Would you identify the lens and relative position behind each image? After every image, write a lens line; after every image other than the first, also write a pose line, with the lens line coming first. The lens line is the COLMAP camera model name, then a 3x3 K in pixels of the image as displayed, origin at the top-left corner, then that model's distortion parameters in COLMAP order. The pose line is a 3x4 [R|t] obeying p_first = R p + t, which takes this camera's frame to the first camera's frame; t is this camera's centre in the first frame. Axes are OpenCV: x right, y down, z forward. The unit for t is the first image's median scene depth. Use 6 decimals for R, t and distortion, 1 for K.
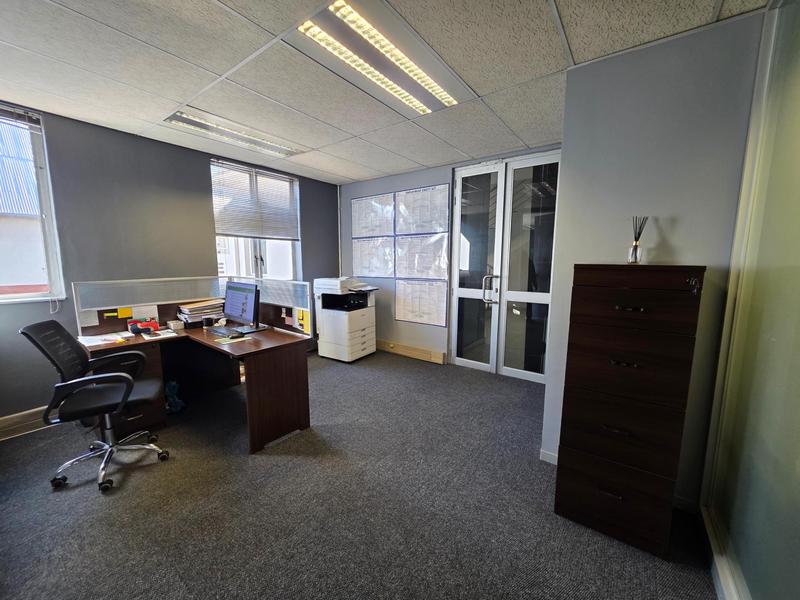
lens RADIAL K [[320.0, 0, 400.4], [0, 320.0, 302.0], [0, 0, 1]] dist [-0.001215, -0.000224]
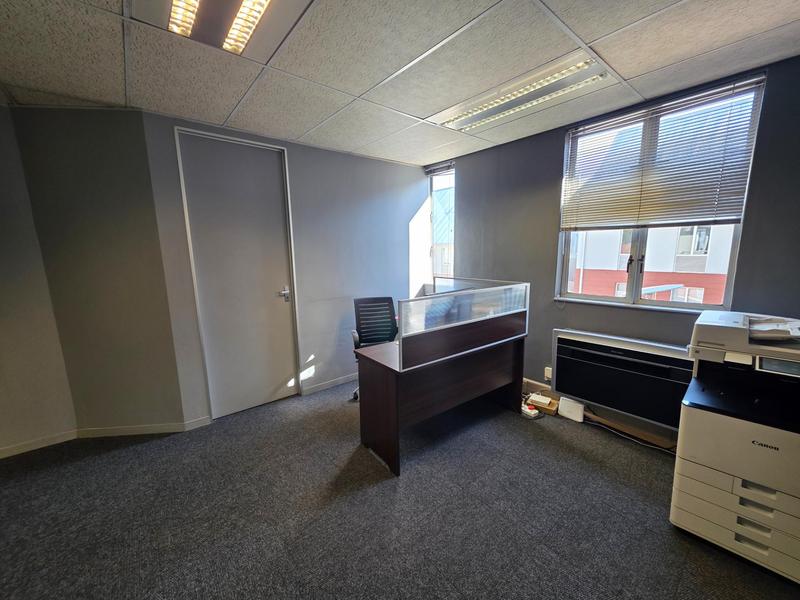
lens RADIAL K [[320.0, 0, 400.4], [0, 320.0, 302.0], [0, 0, 1]] dist [-0.001215, -0.000224]
pose [[-0.238695, 0.152954, -0.958973, 0.300283], [-0.119400, 0.975402, 0.185294, -0.134239], [0.963726, 0.158730, -0.214561, 0.802828]]
